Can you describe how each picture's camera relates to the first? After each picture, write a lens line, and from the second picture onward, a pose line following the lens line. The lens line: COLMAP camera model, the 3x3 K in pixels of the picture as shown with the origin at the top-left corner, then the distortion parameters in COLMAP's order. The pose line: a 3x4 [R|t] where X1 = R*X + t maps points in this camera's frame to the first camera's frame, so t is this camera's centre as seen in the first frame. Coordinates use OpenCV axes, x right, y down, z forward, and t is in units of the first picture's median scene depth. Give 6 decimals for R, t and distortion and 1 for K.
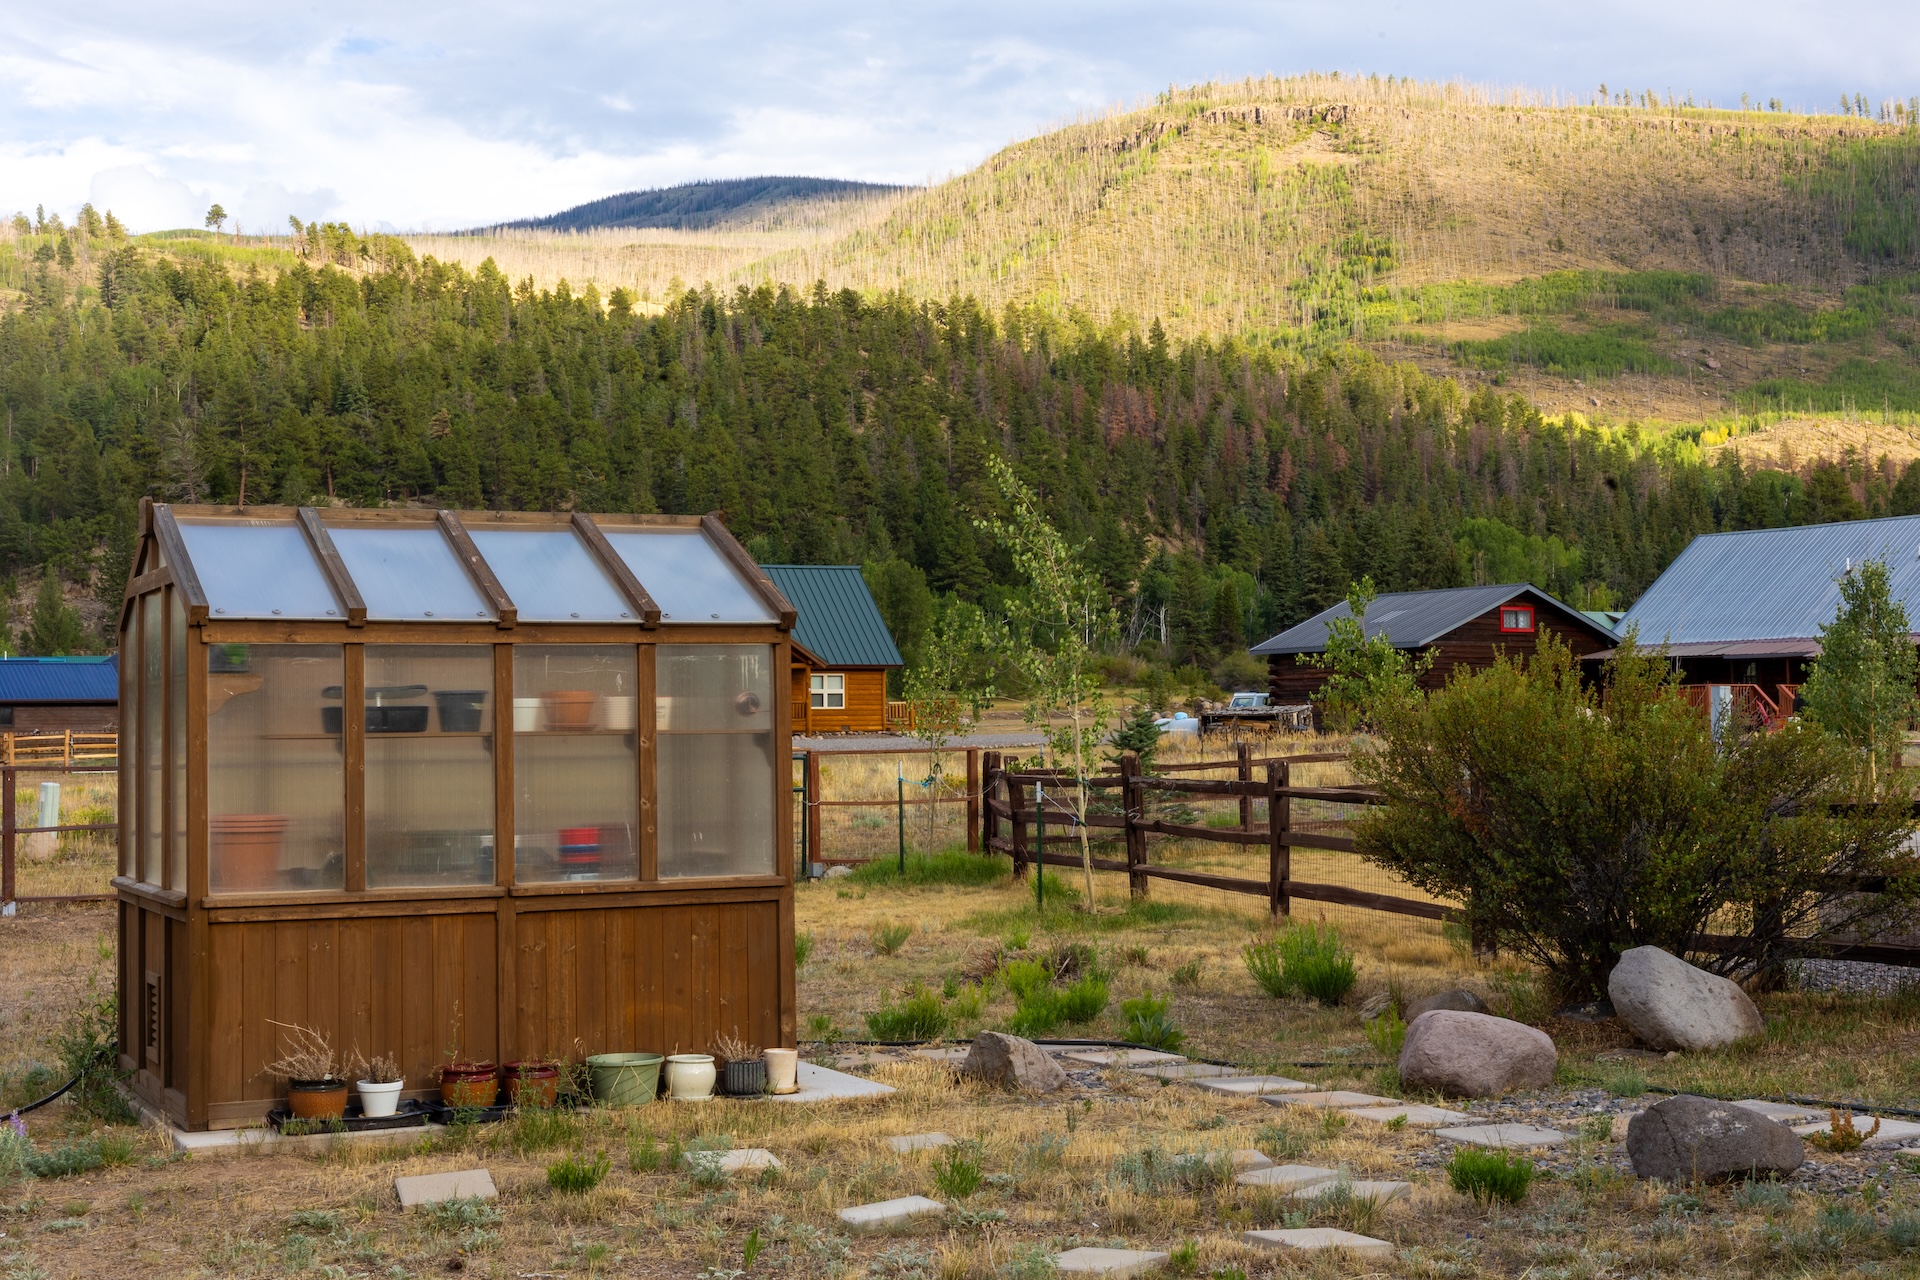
lens RADIAL K [[2763.6, 0, 970.6], [0, 2763.6, 633.7], [0, 0, 1]] dist [0.011755, 0.000000]
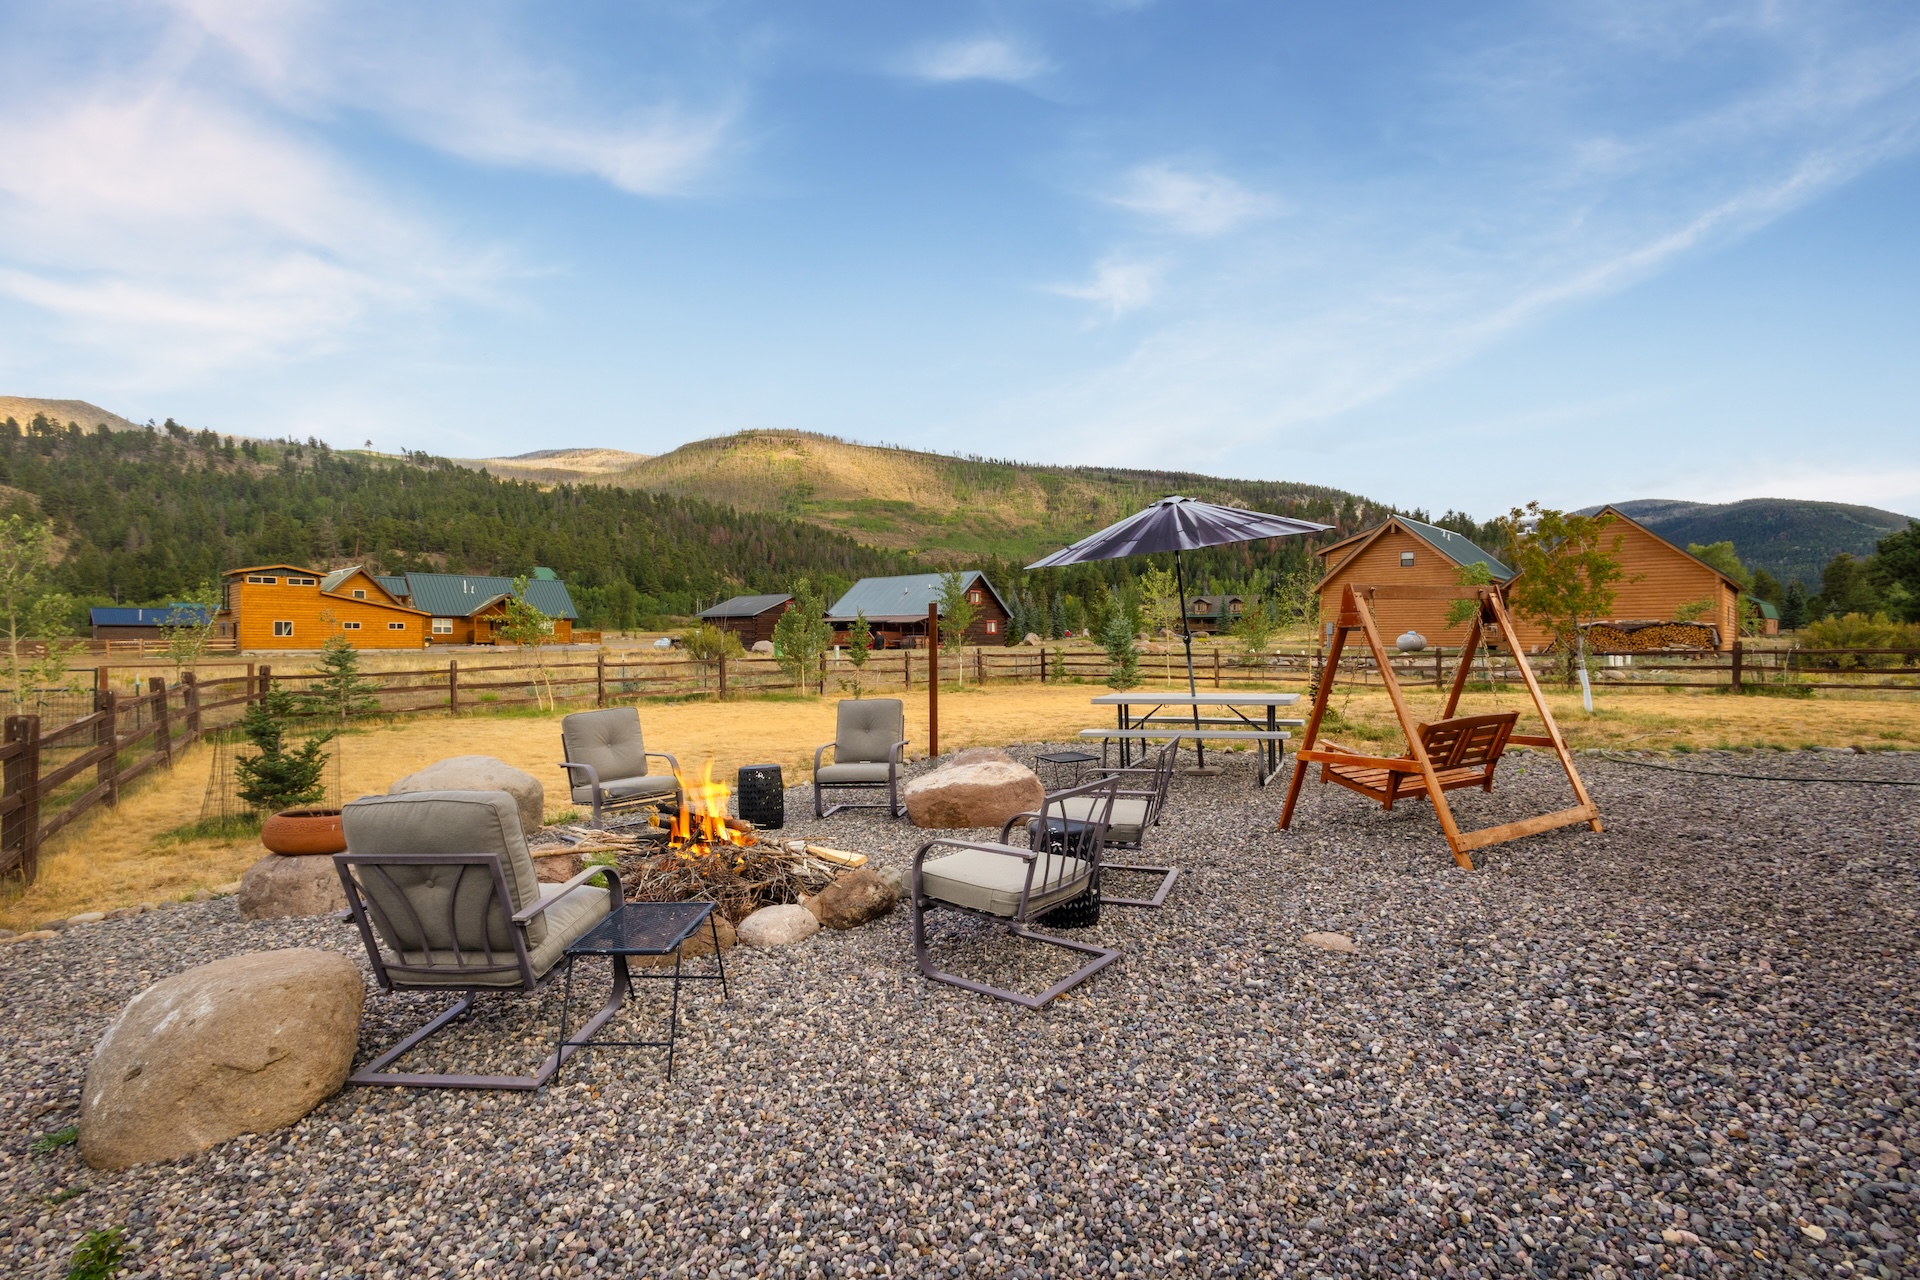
lens RADIAL K [[880.7, 0, 959.9], [0, 880.7, 636.8], [0, 0, 1]] dist [0.007995, -0.001389]
pose [[0.950823, 0.015093, 0.309366, 0.079688], [-0.023607, 0.999438, 0.023797, 0.002257], [-0.308833, -0.029930, 0.950645, 0.116826]]
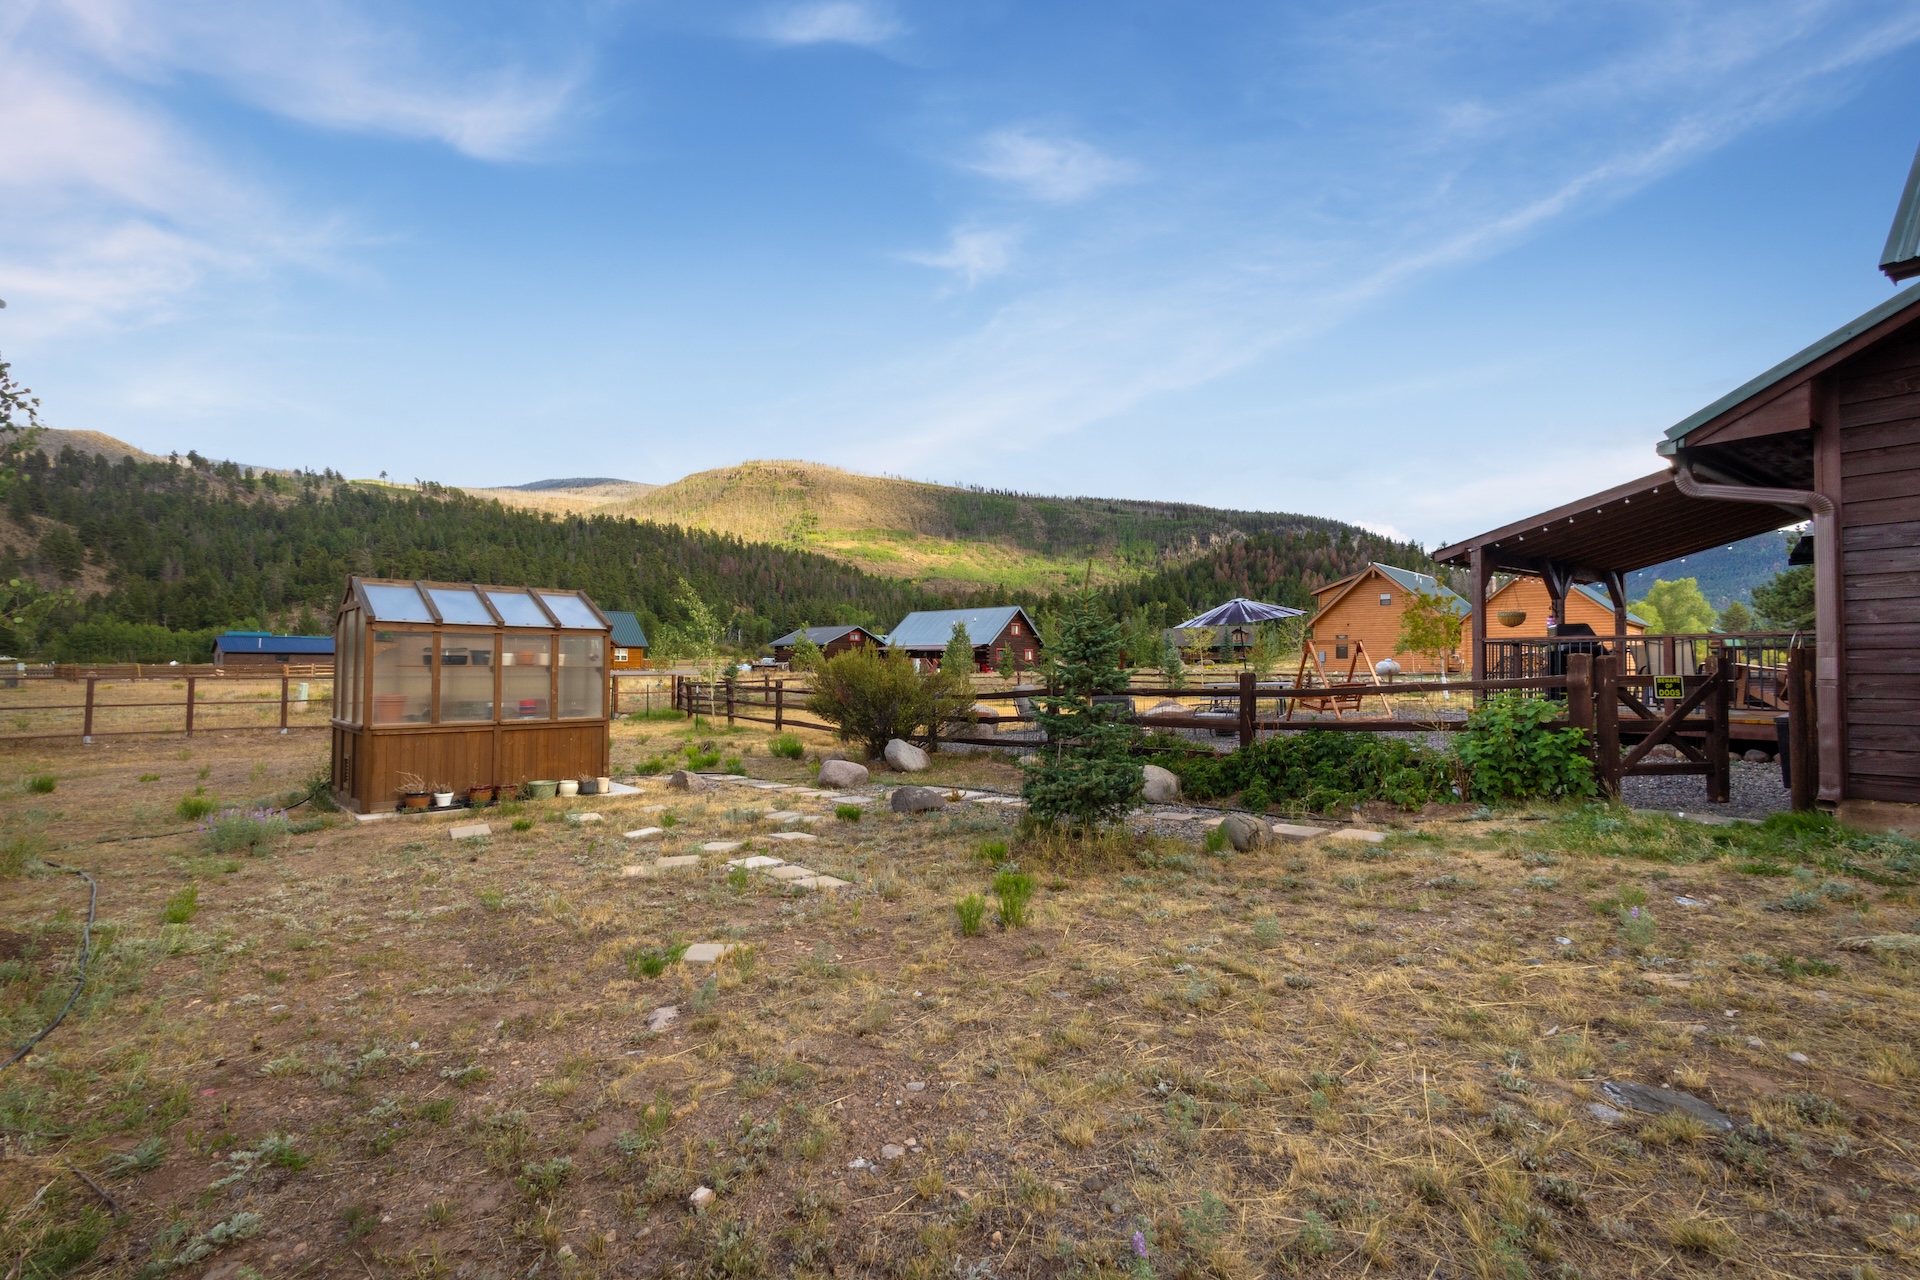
lens RADIAL K [[880.7, 0, 960.7], [0, 880.7, 641.1], [0, 0, 1]] dist [0.007995, -0.001389]
pose [[0.950162, 0.025260, 0.310730, -0.003008], [-0.025420, 0.999671, -0.003537, 0.001849], [-0.310717, -0.004538, 0.950492, 0.012407]]
